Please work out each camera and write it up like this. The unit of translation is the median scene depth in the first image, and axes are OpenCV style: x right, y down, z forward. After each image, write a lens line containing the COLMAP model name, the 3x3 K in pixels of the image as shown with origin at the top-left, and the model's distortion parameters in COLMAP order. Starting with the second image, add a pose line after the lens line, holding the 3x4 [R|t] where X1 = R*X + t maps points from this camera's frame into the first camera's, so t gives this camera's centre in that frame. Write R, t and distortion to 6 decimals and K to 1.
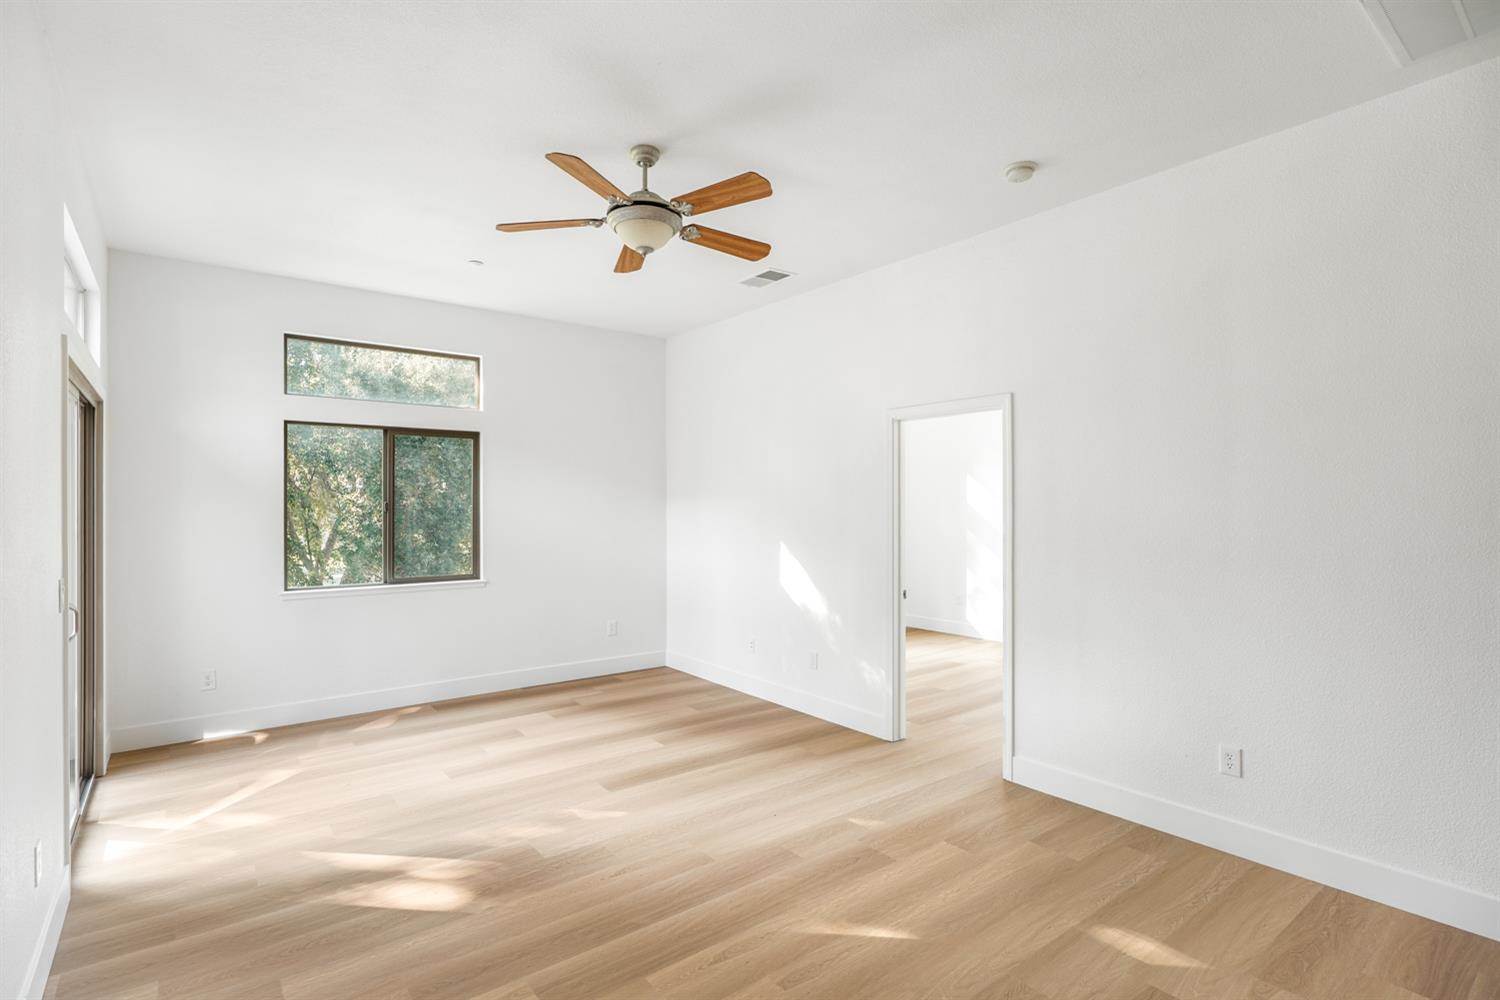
lens RADIAL K [[746.3, 0, 750.0], [0, 746.3, 500.0], [0, 0, 1]] dist [0.000017, 0.000023]
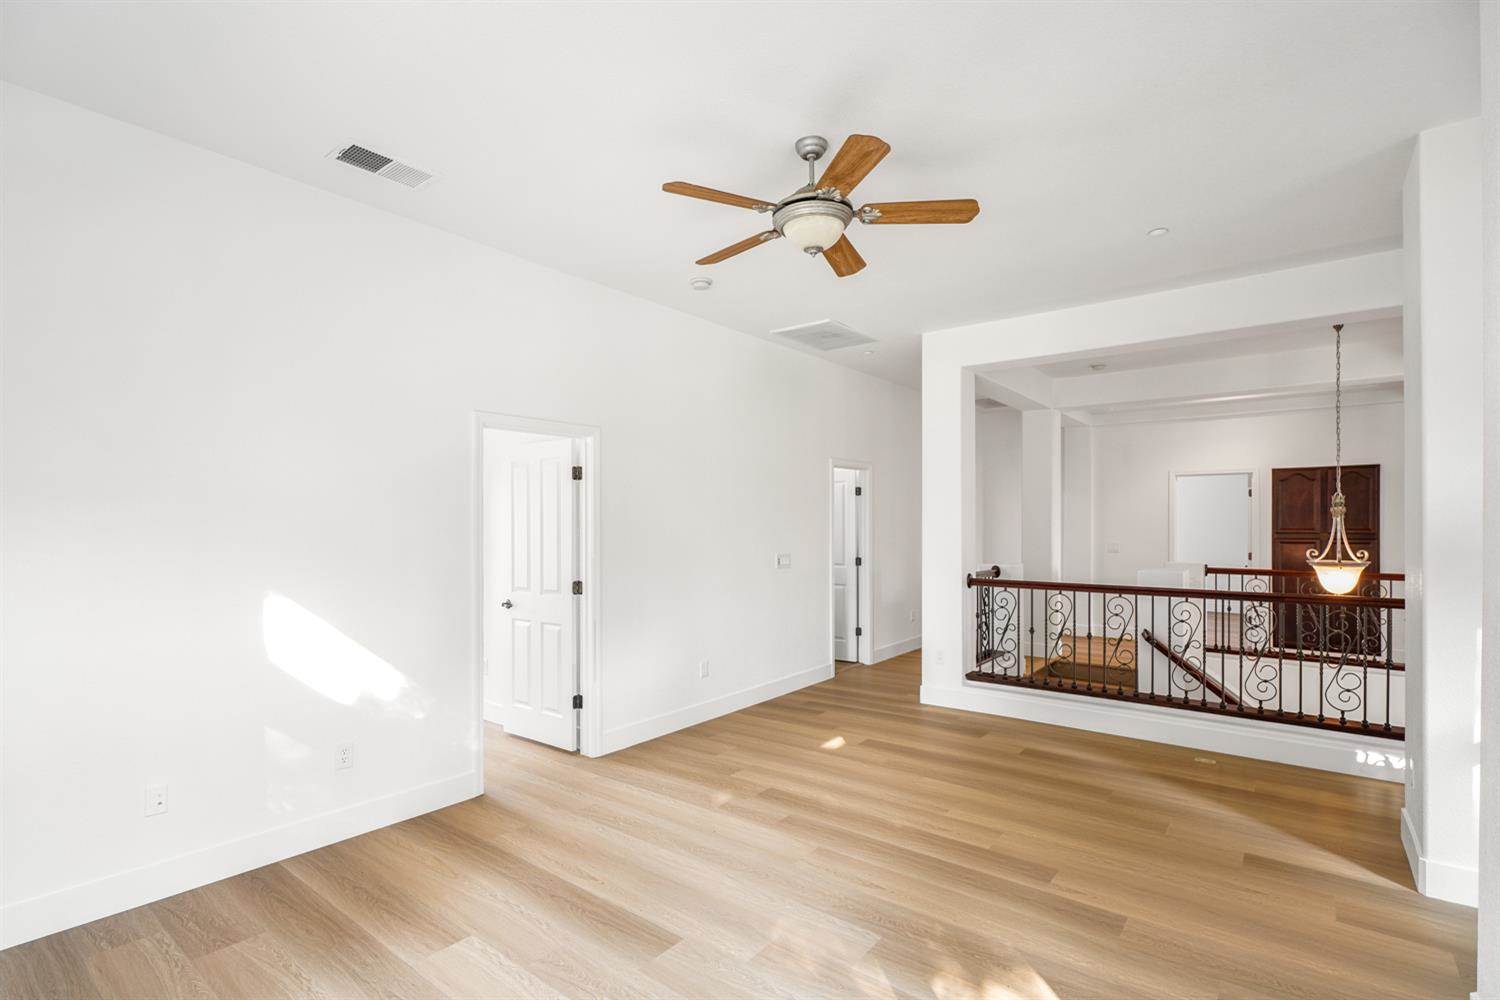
lens RADIAL K [[704.4, 0, 747.3], [0, 704.4, 526.1], [0, 0, 1]] dist [-0.001106, -0.000190]
pose [[-0.213035, -0.012537, 0.976964, -0.914841], [0.004293, 0.999896, 0.013768, -0.001276], [-0.977035, 0.007127, -0.212959, 1.175851]]
